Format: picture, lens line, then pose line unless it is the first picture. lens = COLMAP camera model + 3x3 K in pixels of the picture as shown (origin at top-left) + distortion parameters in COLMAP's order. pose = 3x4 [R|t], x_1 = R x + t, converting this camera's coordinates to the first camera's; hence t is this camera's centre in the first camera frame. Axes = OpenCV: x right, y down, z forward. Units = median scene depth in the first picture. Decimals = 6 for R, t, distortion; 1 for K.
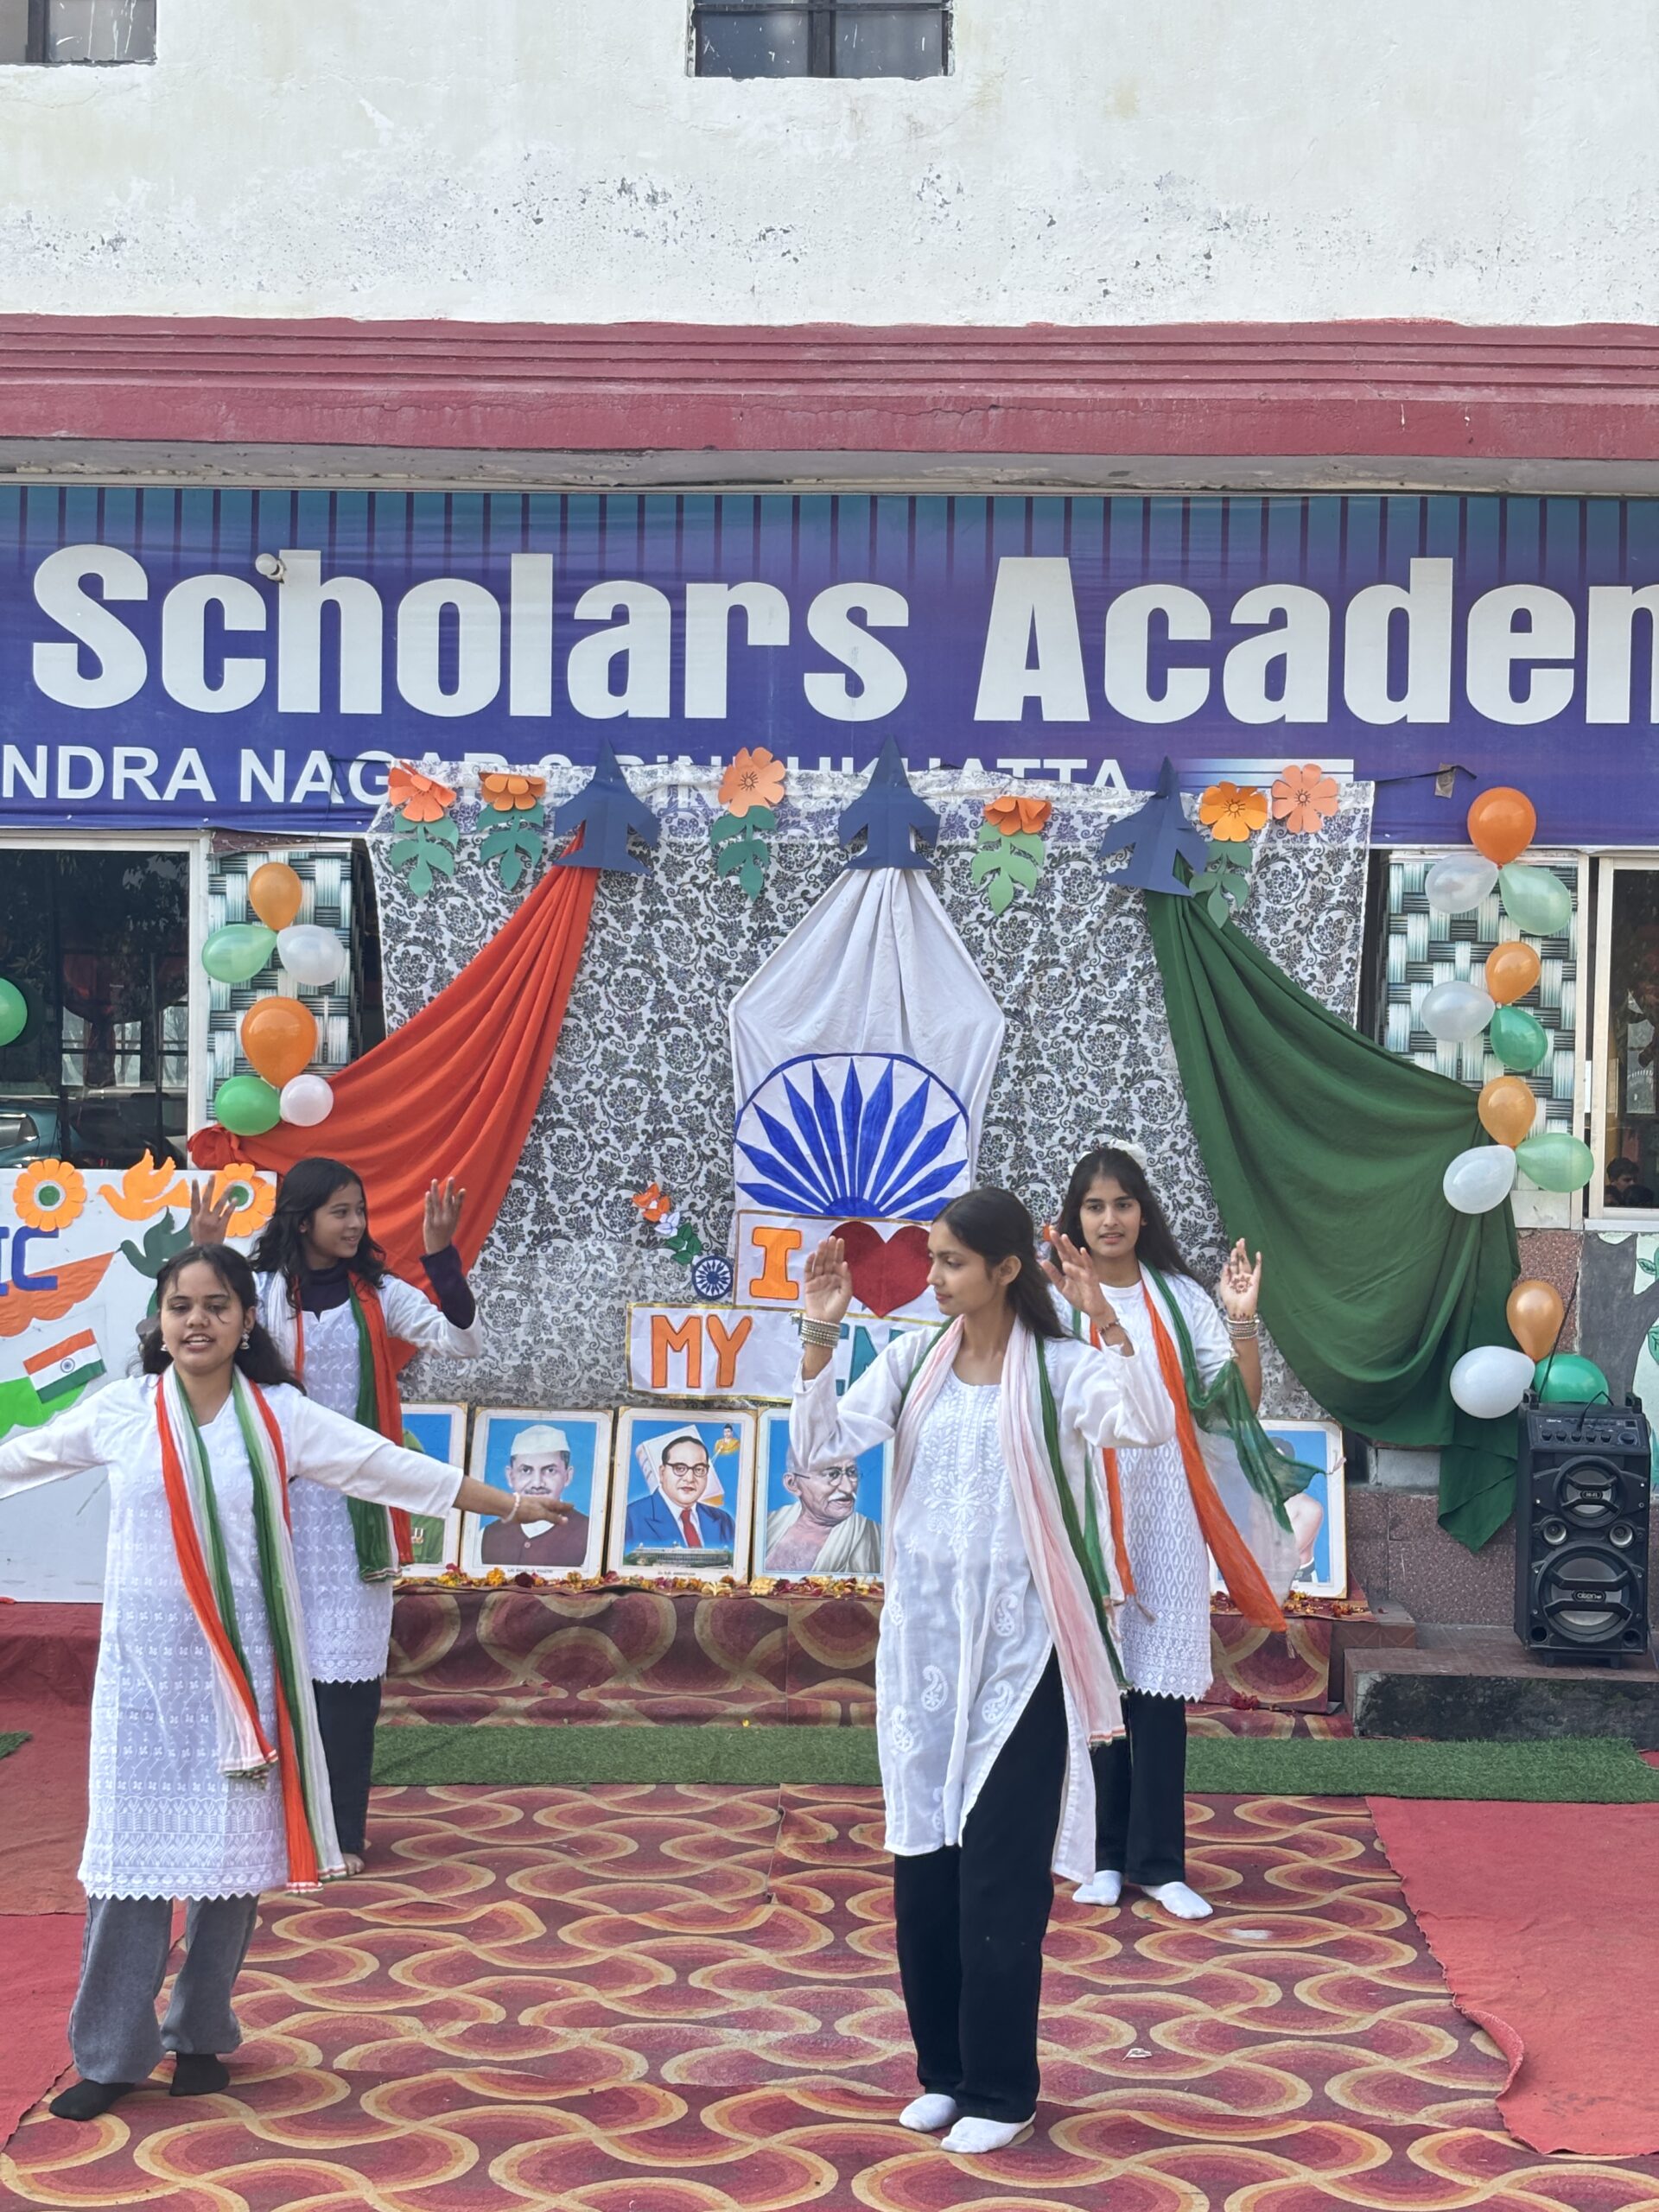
lens RADIAL K [[3336.0, 0, 795.1], [0, 3336.0, 1066.1], [0, 0, 1]] dist [0.116459, 0.000000]
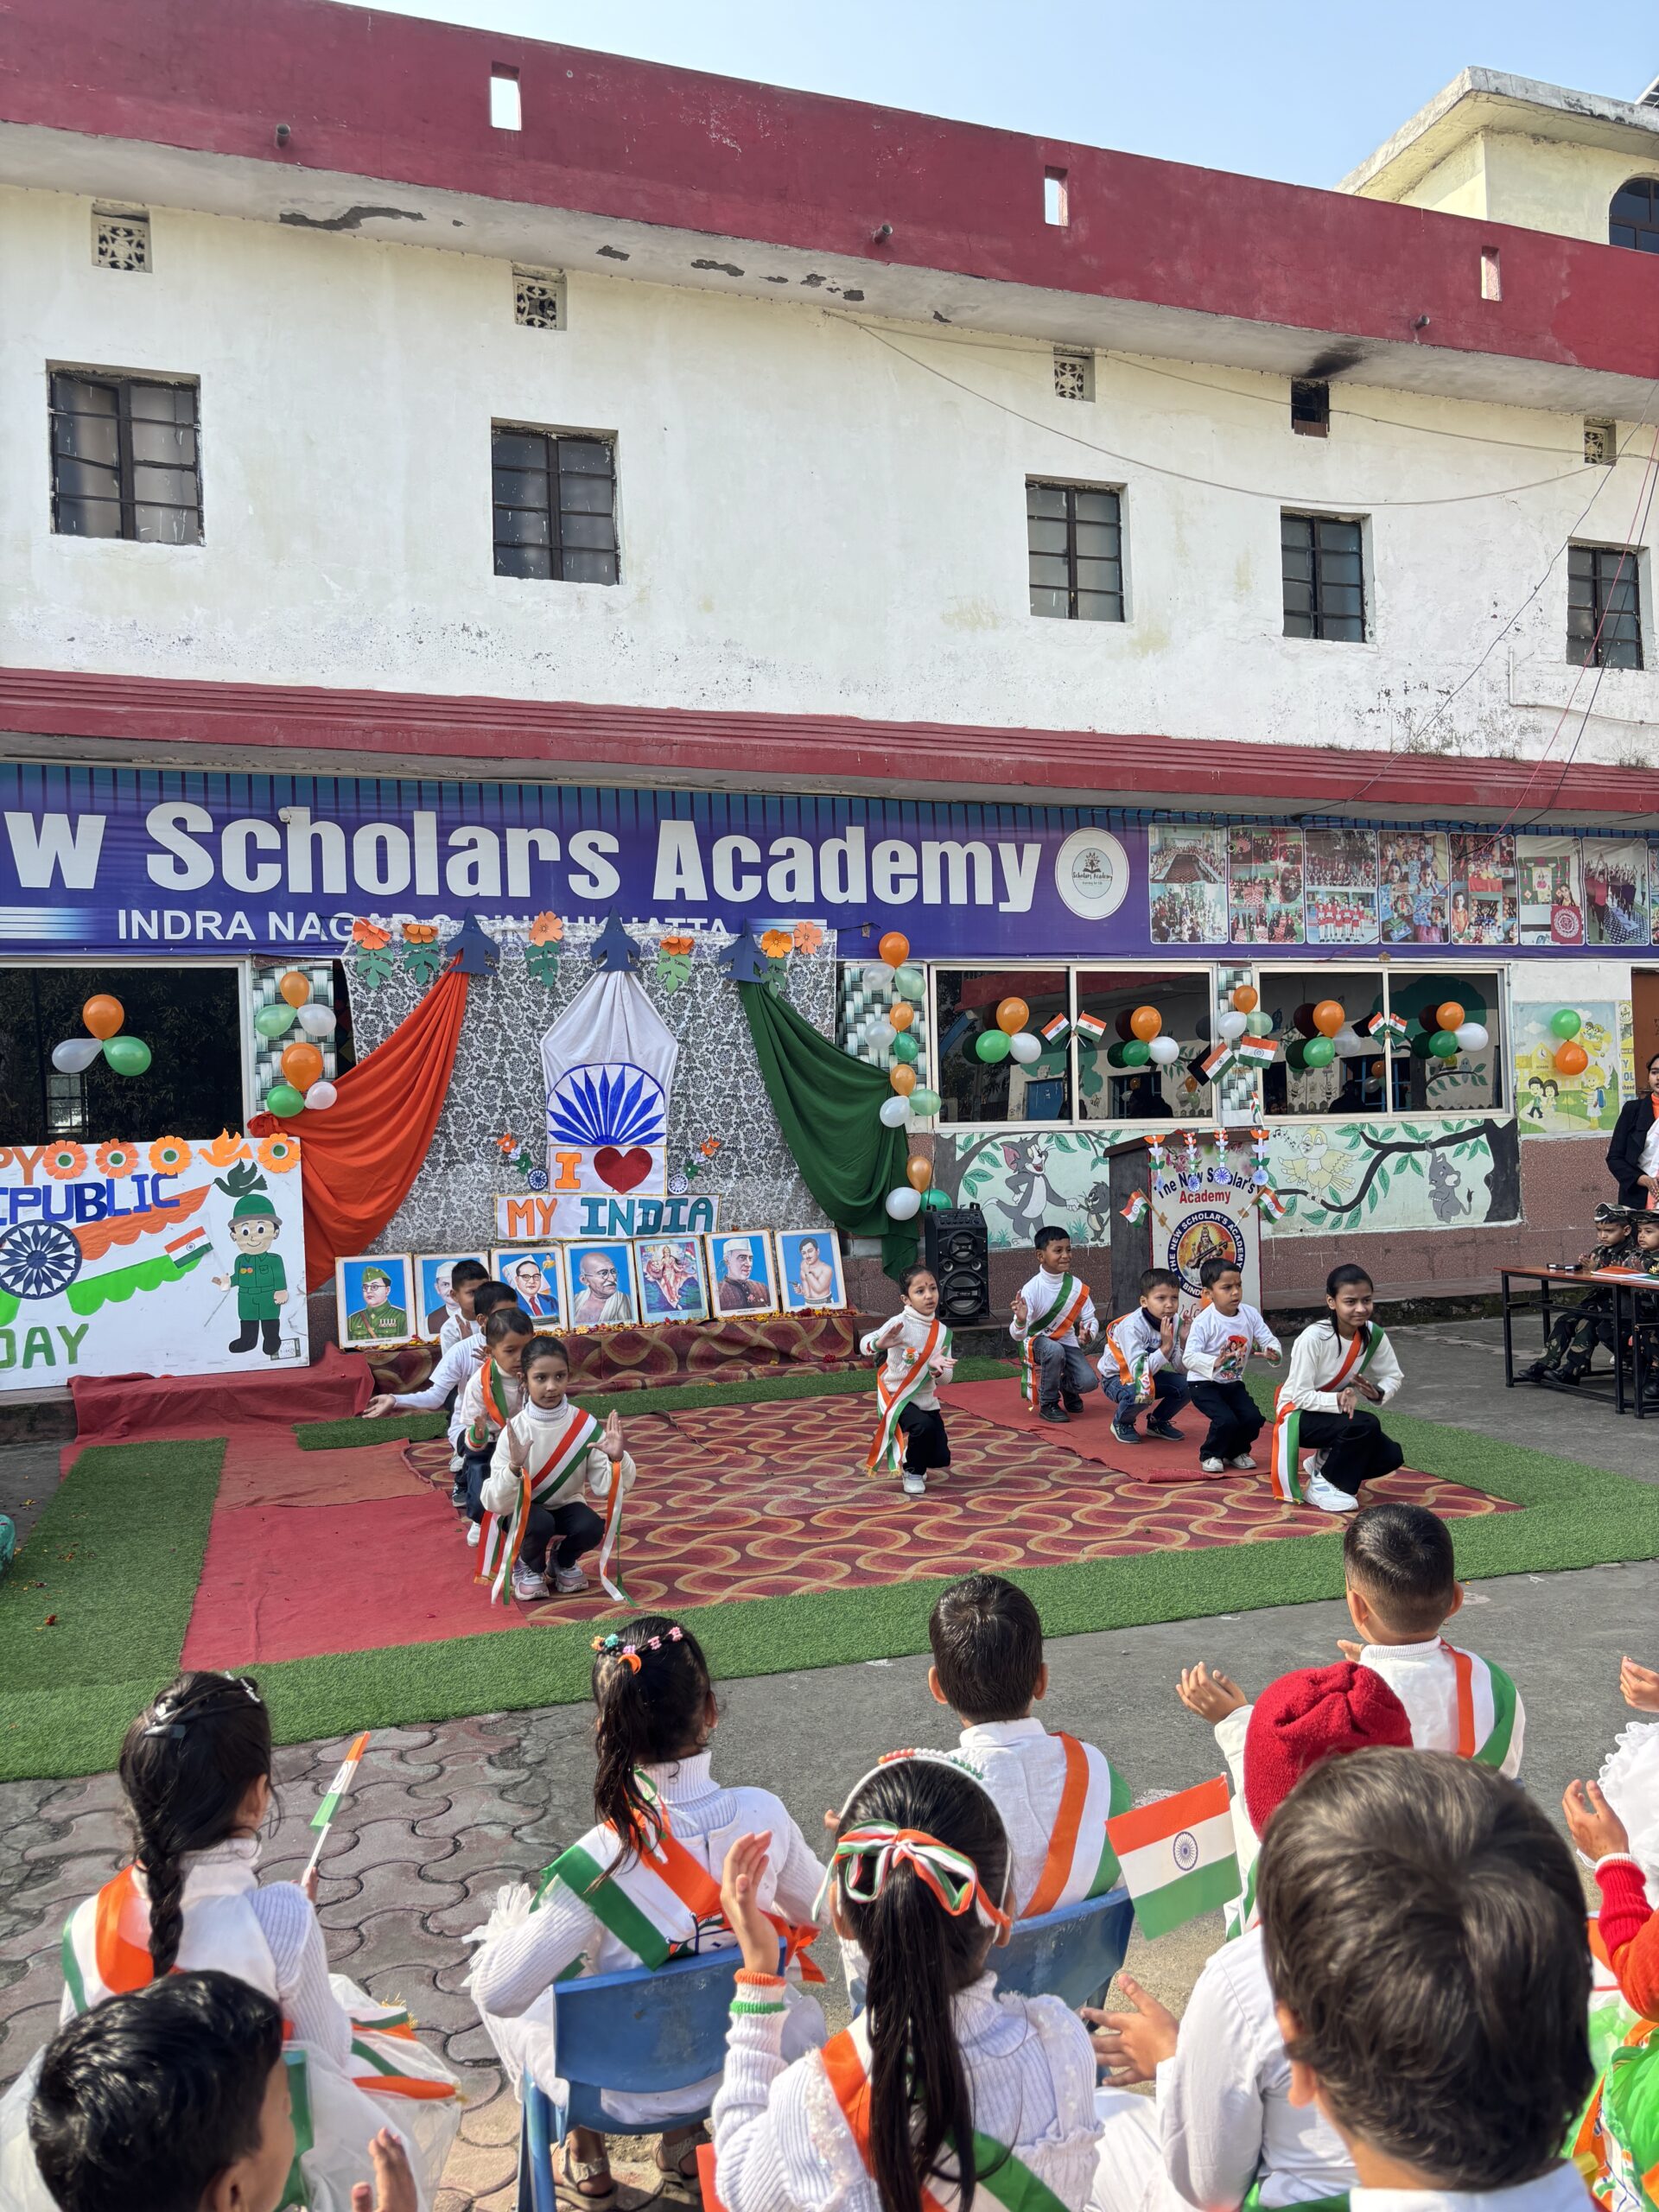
lens RADIAL K [[1675.3, 0, 832.3], [0, 1675.3, 1107.4], [0, 0, 1]] dist [0.068447, -0.063738]
pose [[0.924437, -0.041394, 0.379081, -0.239545], [0.047105, 0.998873, -0.005800, 0.034966], [-0.378414, 0.023218, 0.925345, 0.012272]]
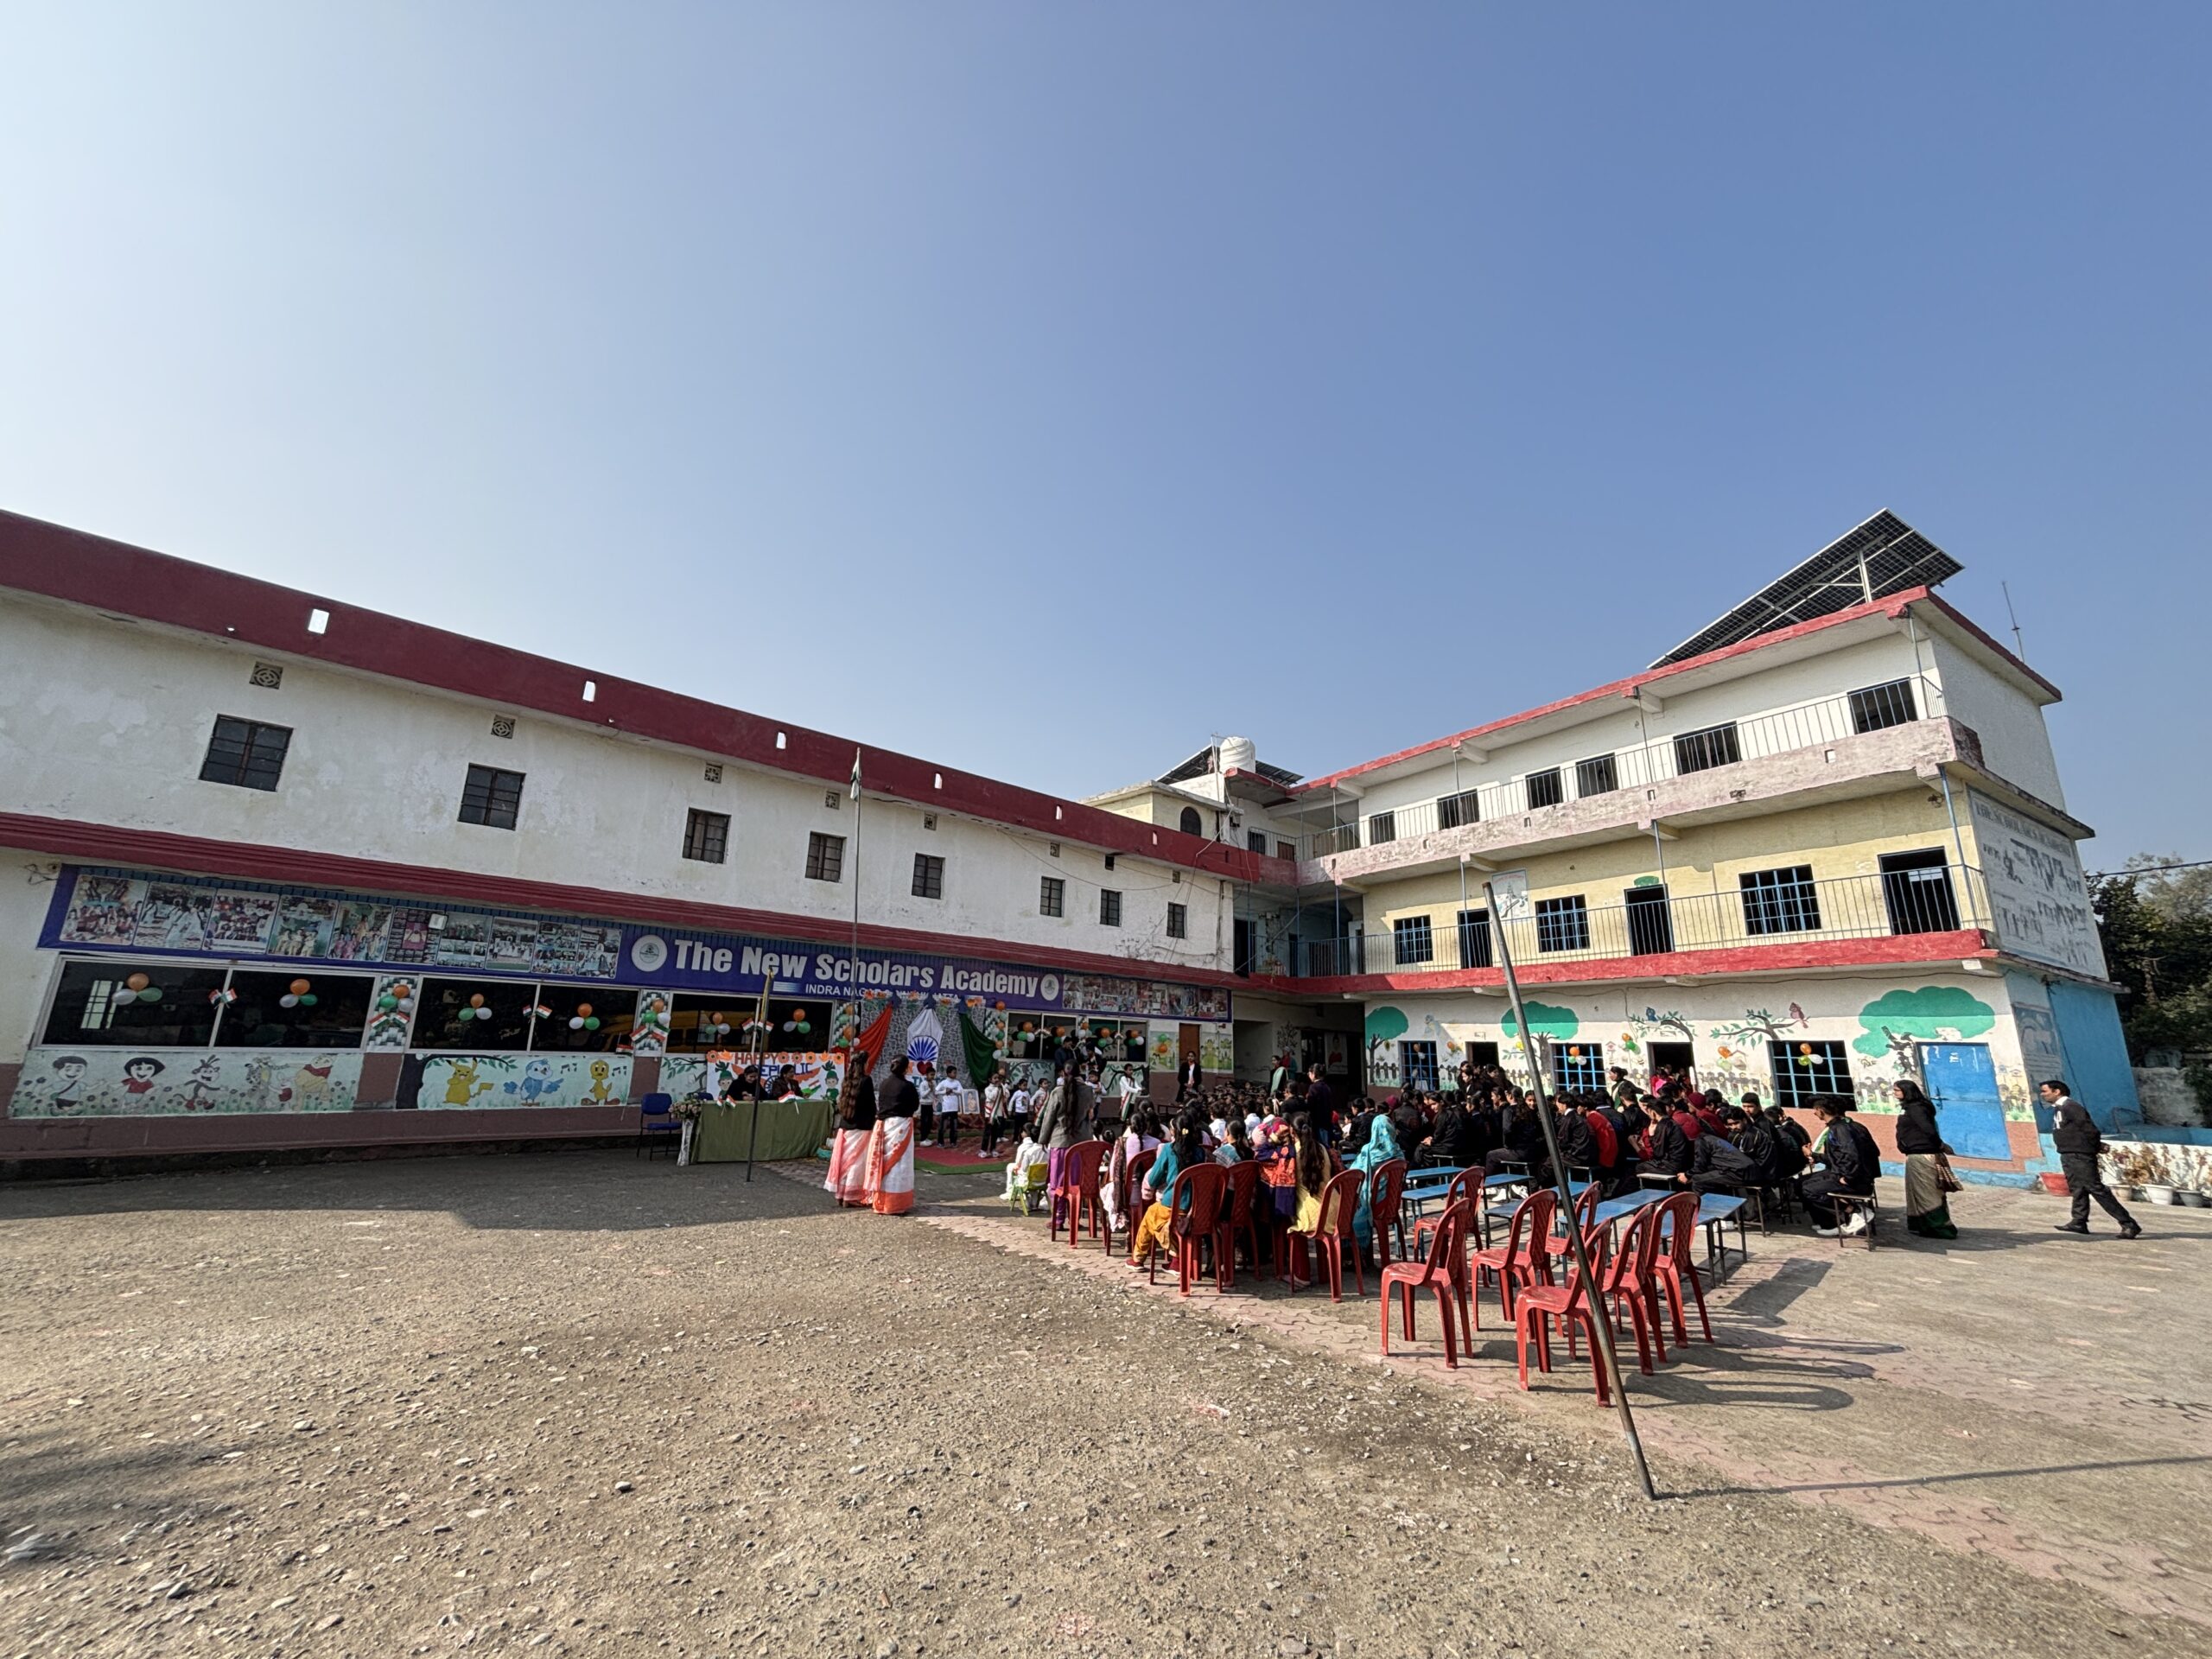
lens RADIAL K [[879.5, 0, 1101.5], [0, 879.5, 827.8], [0, 0, 1]] dist [0.002047, -0.001905]
pose [[0.703616, 0.176981, 0.688187, -1.063371], [-0.020393, 0.973117, -0.229406, -0.013409], [-0.710287, 0.147380, 0.688310, -0.594570]]
